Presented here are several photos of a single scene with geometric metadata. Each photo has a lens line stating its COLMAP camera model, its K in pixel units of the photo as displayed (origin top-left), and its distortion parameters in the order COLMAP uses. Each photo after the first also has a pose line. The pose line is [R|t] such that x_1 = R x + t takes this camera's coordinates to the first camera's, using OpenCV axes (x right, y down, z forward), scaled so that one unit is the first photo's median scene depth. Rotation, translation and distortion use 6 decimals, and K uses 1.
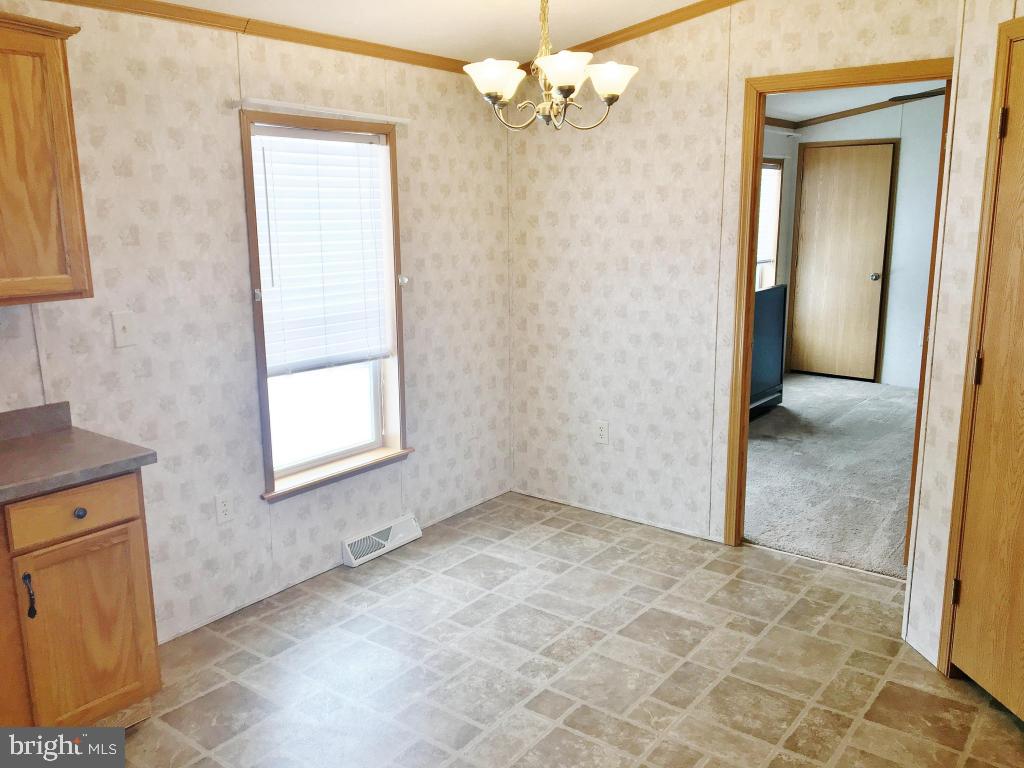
lens RADIAL K [[855.2, 0, 511.2], [0, 855.2, 384.8], [0, 0, 1]] dist [0.086993, -0.126033]
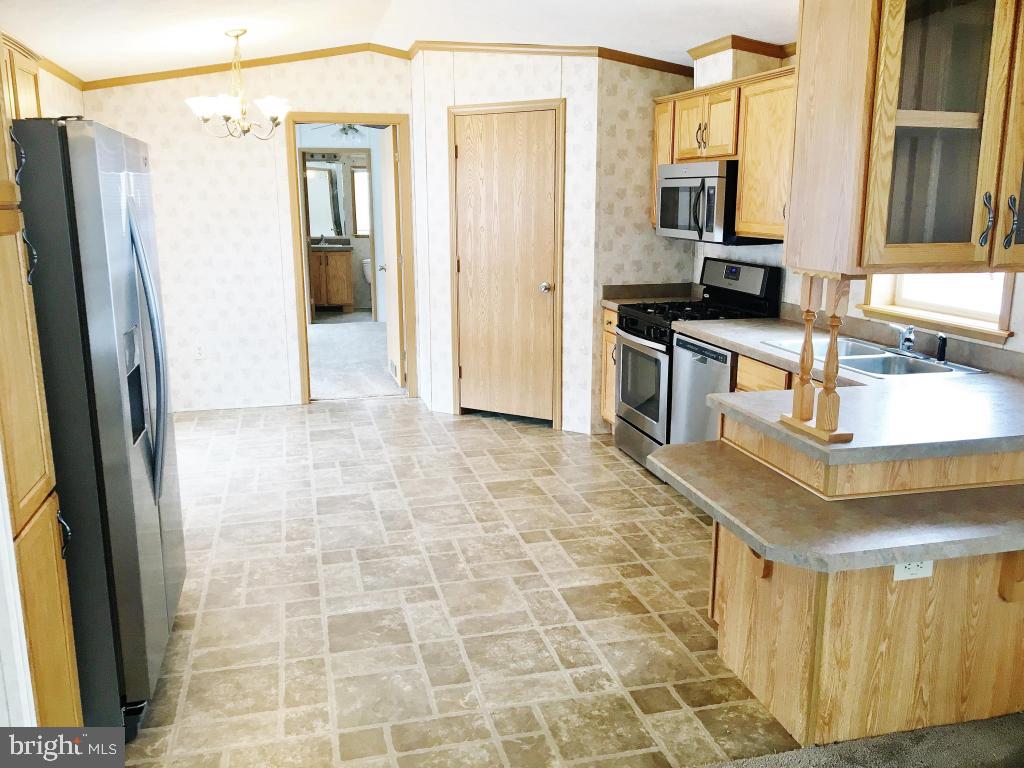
lens RADIAL K [[855.2, 0, 506.9], [0, 855.2, 381.3], [0, 0, 1]] dist [0.086993, -0.126033]
pose [[0.620638, -0.158783, 0.767852, -1.042801], [0.158670, 0.984454, 0.075325, 0.005572], [-0.767875, 0.075085, 0.636184, 0.125304]]
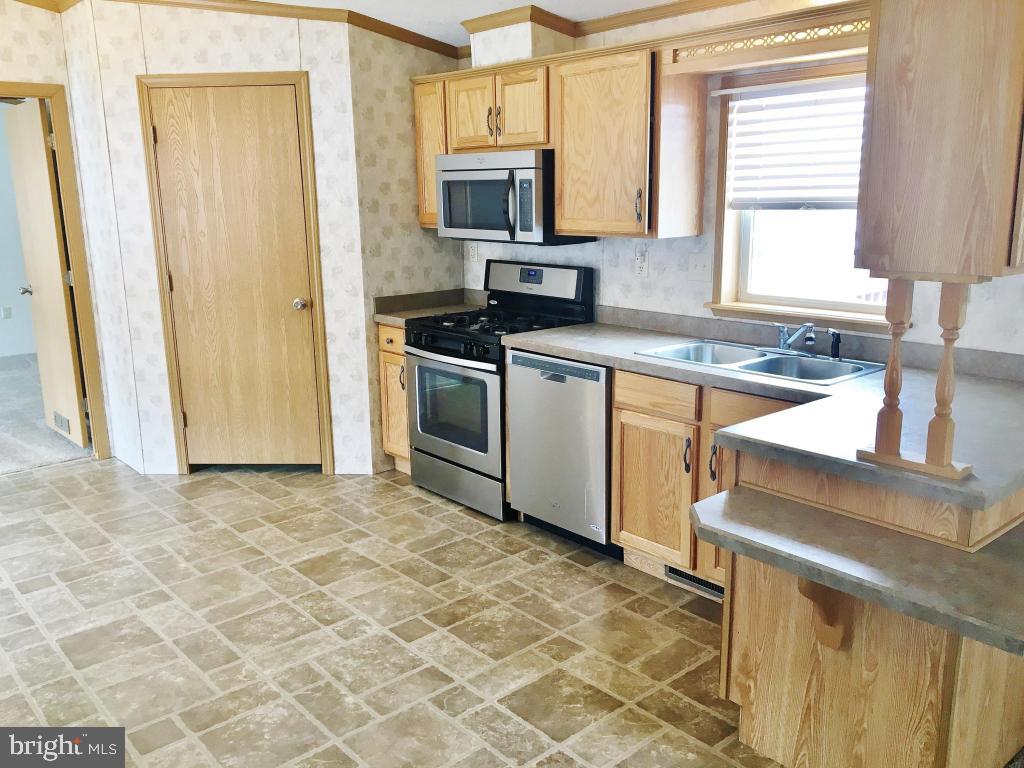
lens RADIAL K [[855.2, 0, 506.8], [0, 855.2, 380.5], [0, 0, 1]] dist [0.086993, -0.126033]
pose [[0.195248, -0.206539, 0.958759, -0.932870], [0.214400, 0.962918, 0.163773, -0.090204], [-0.957032, 0.173581, 0.232290, 0.588227]]
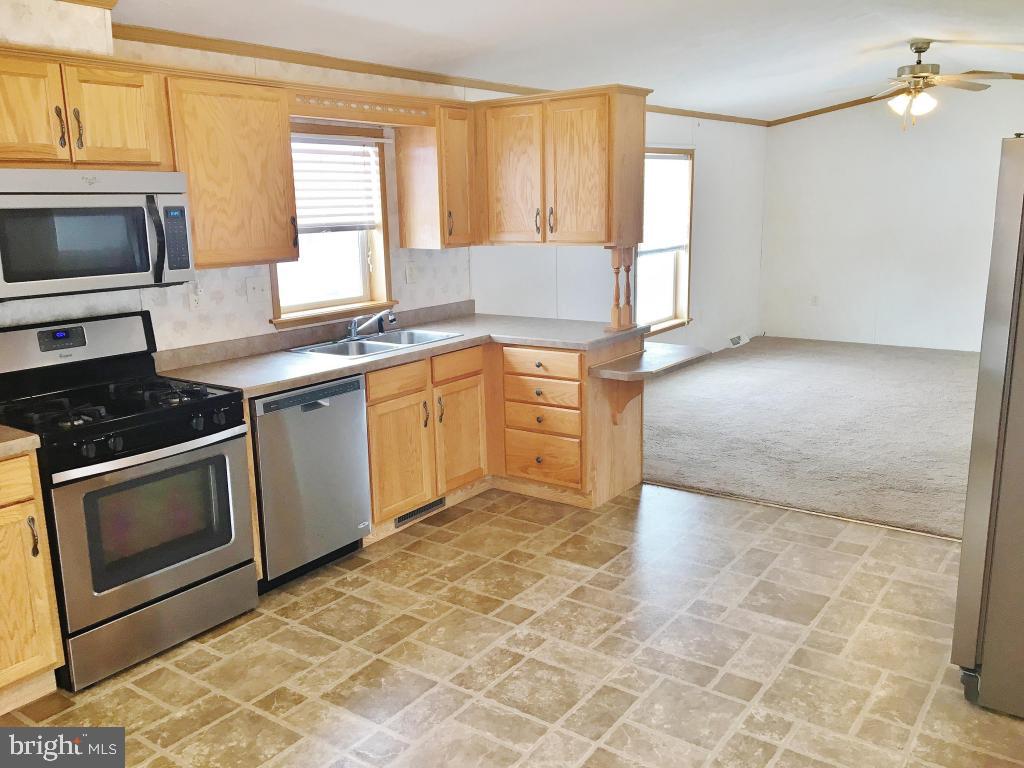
lens RADIAL K [[855.2, 0, 511.2], [0, 855.2, 373.3], [0, 0, 1]] dist [0.086993, -0.126033]
pose [[-0.999086, 0.034951, -0.024613, 0.068789], [0.022311, 0.917467, 0.397185, -0.416435], [0.036464, 0.396273, -0.917408, 1.998358]]
